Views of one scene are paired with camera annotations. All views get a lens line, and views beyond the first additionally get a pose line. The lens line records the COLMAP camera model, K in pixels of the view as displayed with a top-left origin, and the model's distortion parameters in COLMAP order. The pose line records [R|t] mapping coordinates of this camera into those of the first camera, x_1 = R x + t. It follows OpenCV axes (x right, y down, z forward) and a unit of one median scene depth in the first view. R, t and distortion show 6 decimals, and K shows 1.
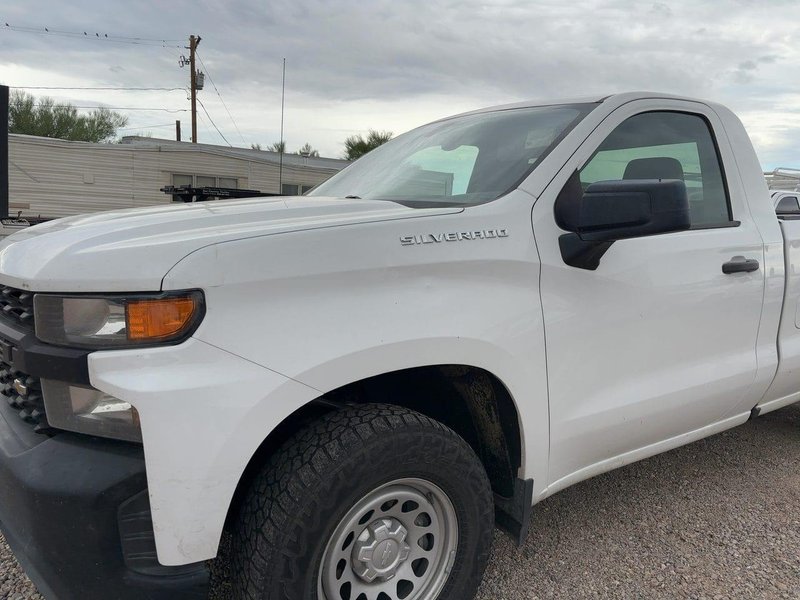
lens RADIAL K [[611.4, 0, 400.0], [0, 611.4, 300.0], [0, 0, 1]] dist [0.028783, -0.042277]
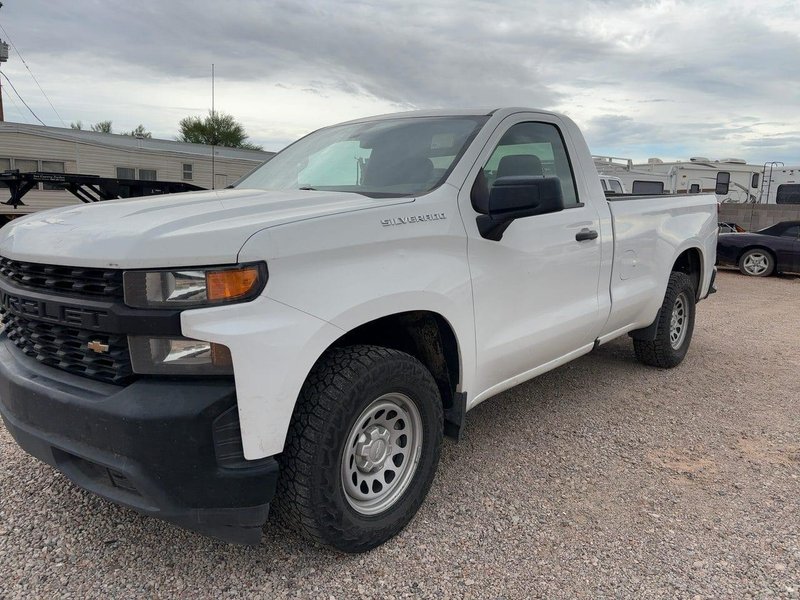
lens RADIAL K [[611.4, 0, 400.0], [0, 611.4, 300.0], [0, 0, 1]] dist [0.028783, -0.042277]
pose [[0.966151, -0.057168, 0.251565, -0.280928], [0.049945, 0.998138, 0.035011, 0.027652], [-0.253098, -0.021262, 0.967207, -0.315942]]
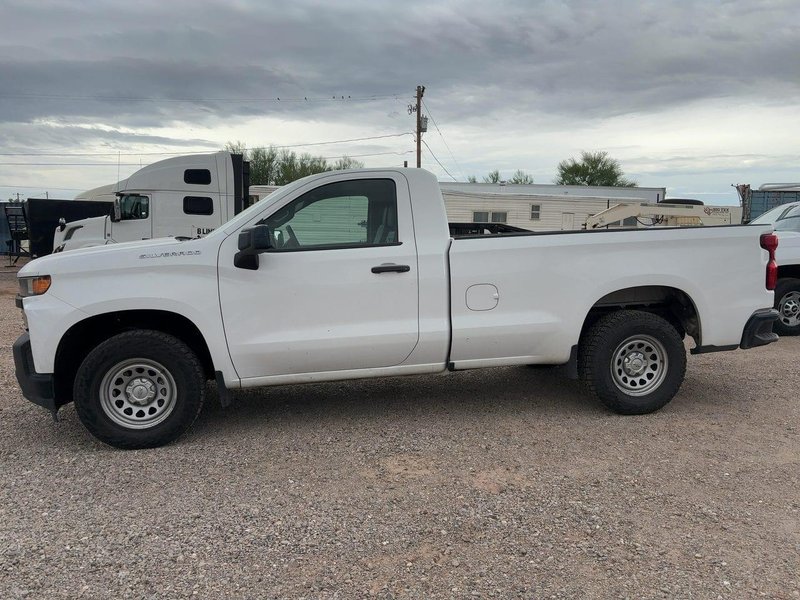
lens RADIAL K [[640.7, 0, 427.3], [0, 640.7, 301.2], [0, 0, 1]] dist [0.052721, -0.093709]
pose [[0.913742, 0.002891, -0.406284, 1.817174], [-0.019334, 0.999151, -0.036374, 0.127787], [0.405834, 0.041092, 0.913023, -0.740409]]
